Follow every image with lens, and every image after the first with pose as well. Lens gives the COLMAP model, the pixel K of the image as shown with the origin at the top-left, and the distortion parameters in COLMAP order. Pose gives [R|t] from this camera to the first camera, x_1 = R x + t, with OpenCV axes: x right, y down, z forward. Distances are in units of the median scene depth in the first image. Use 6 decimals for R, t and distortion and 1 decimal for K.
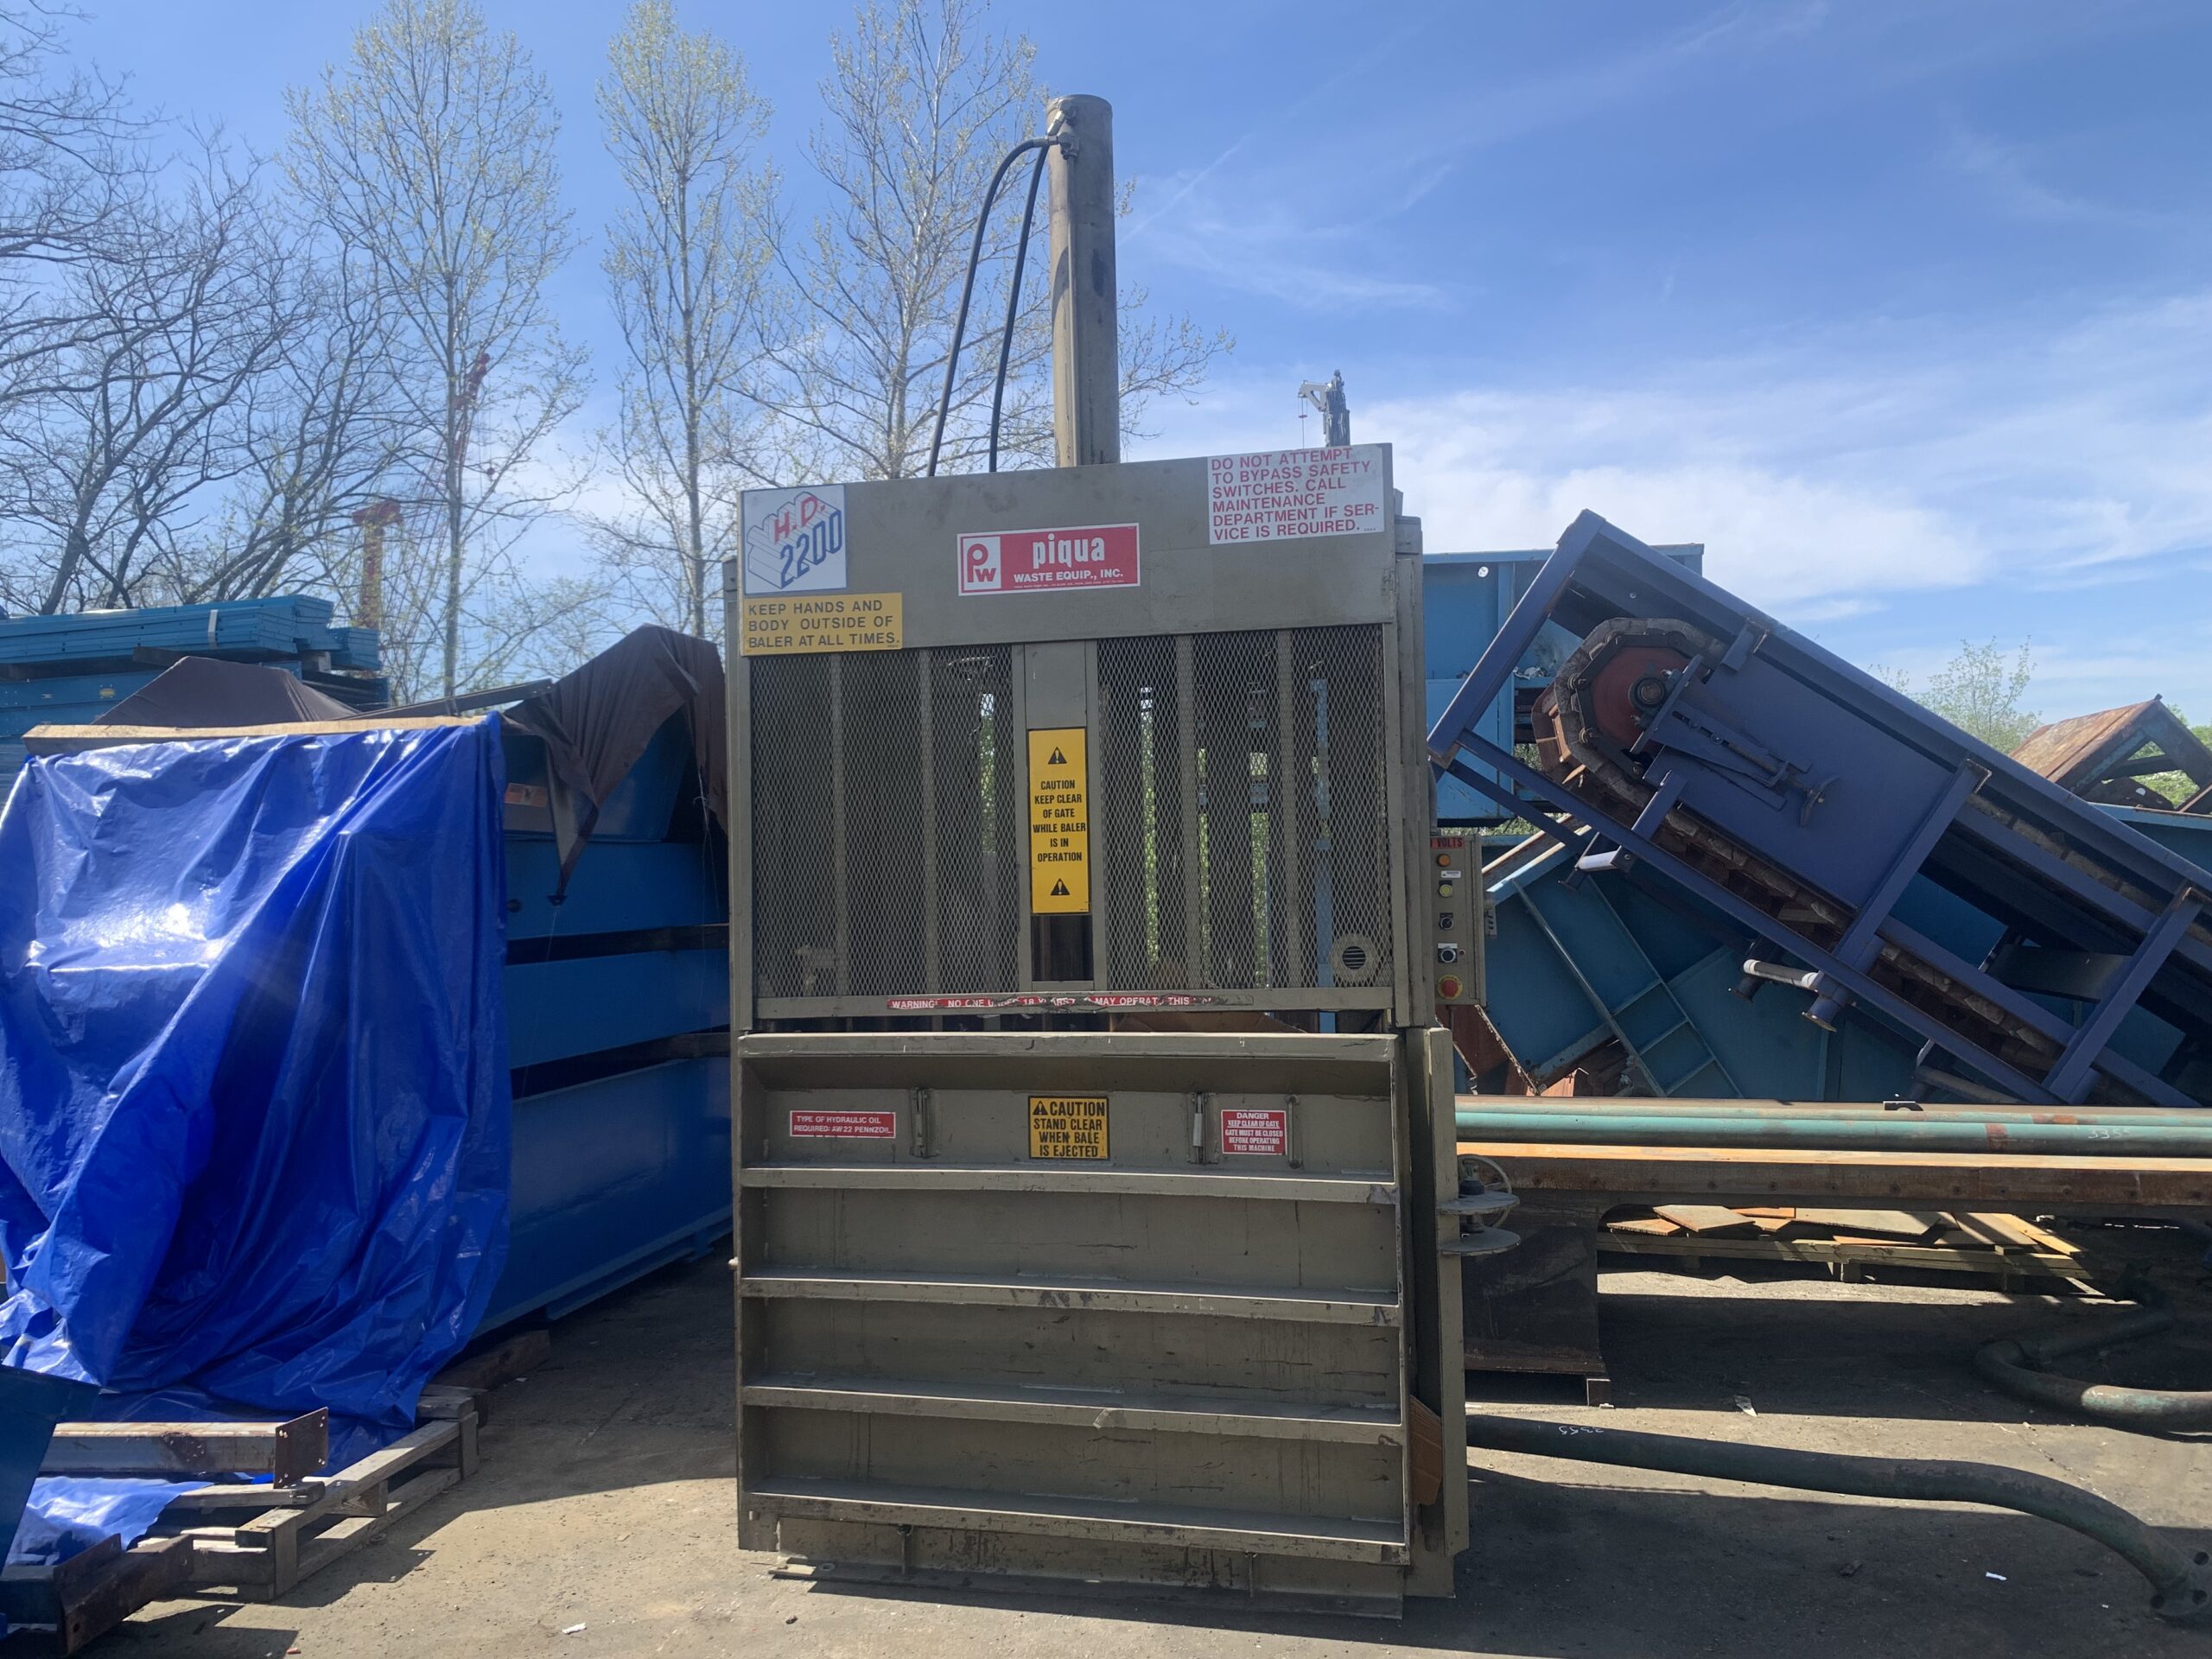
lens RADIAL K [[1717.1, 0, 1122.7], [0, 1717.1, 809.9], [0, 0, 1]] dist [0.010513, -0.003284]
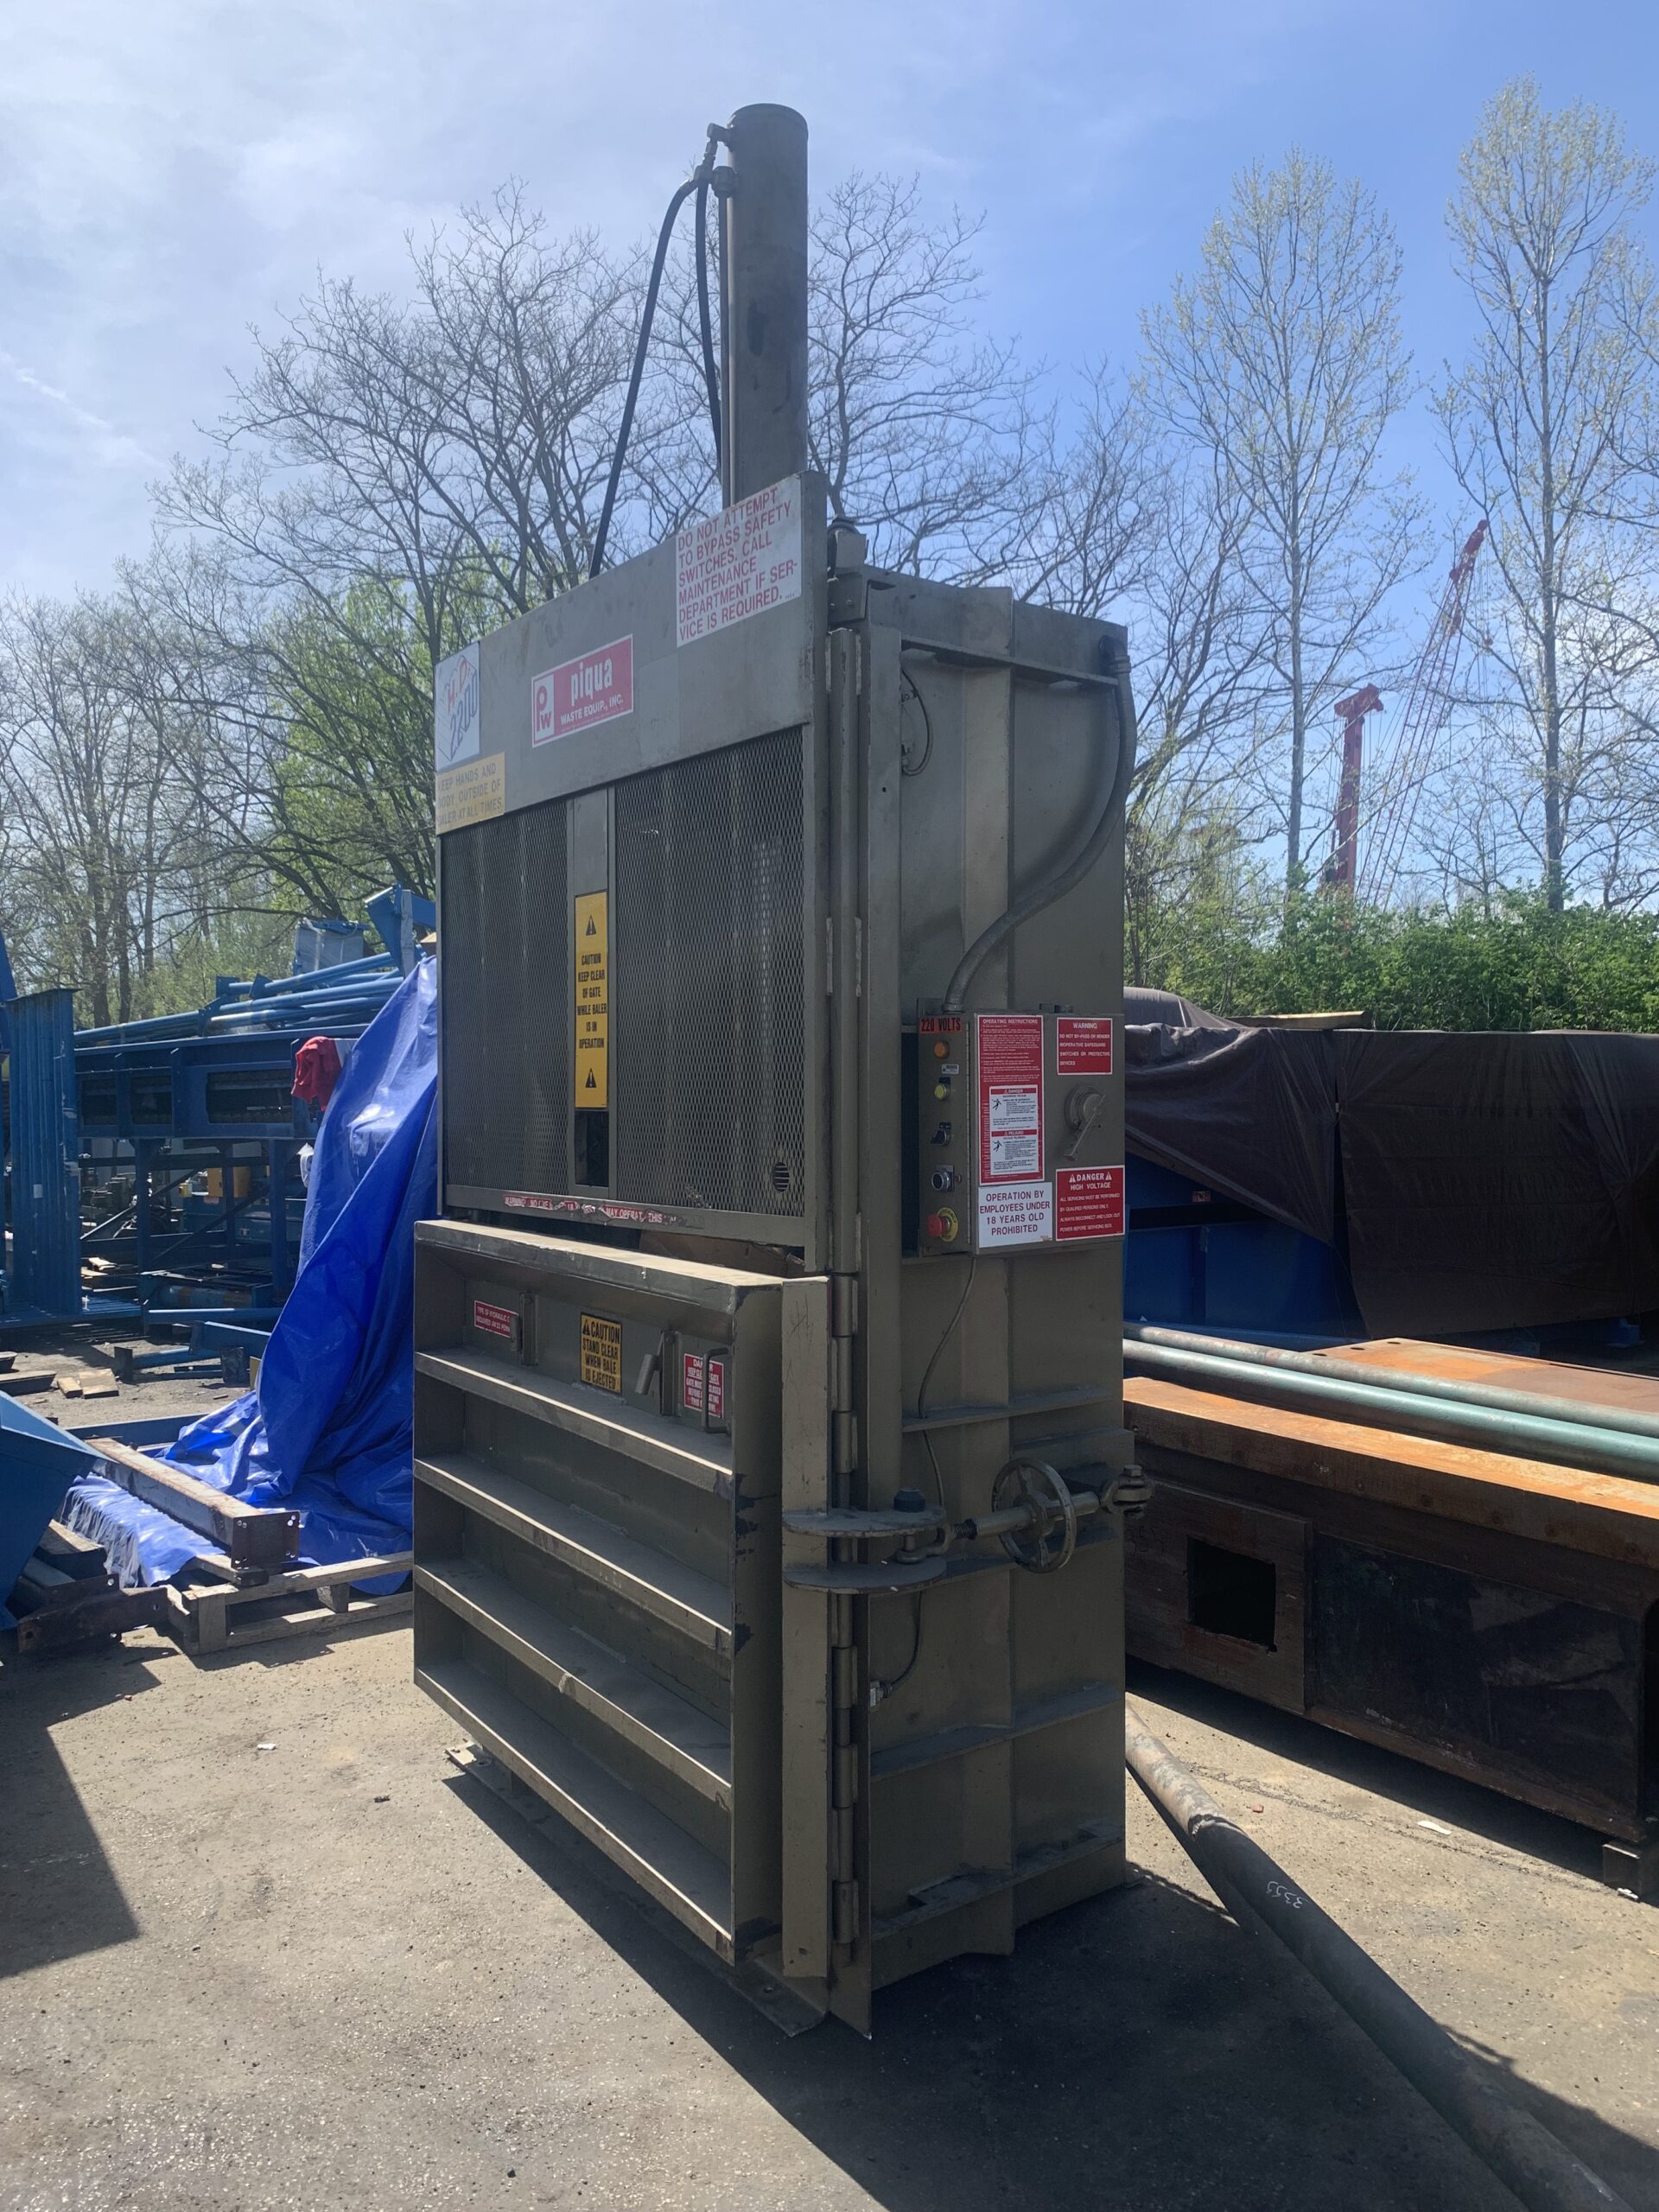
lens RADIAL K [[1717.1, 0, 835.9], [0, 1717.1, 1118.2], [0, 0, 1]] dist [0.010513, -0.003284]
pose [[0.733198, 0.032145, -0.679255, 0.642399], [0.017646, 0.997646, 0.066260, 0.009794], [0.679786, -0.060568, 0.730905, 0.444379]]
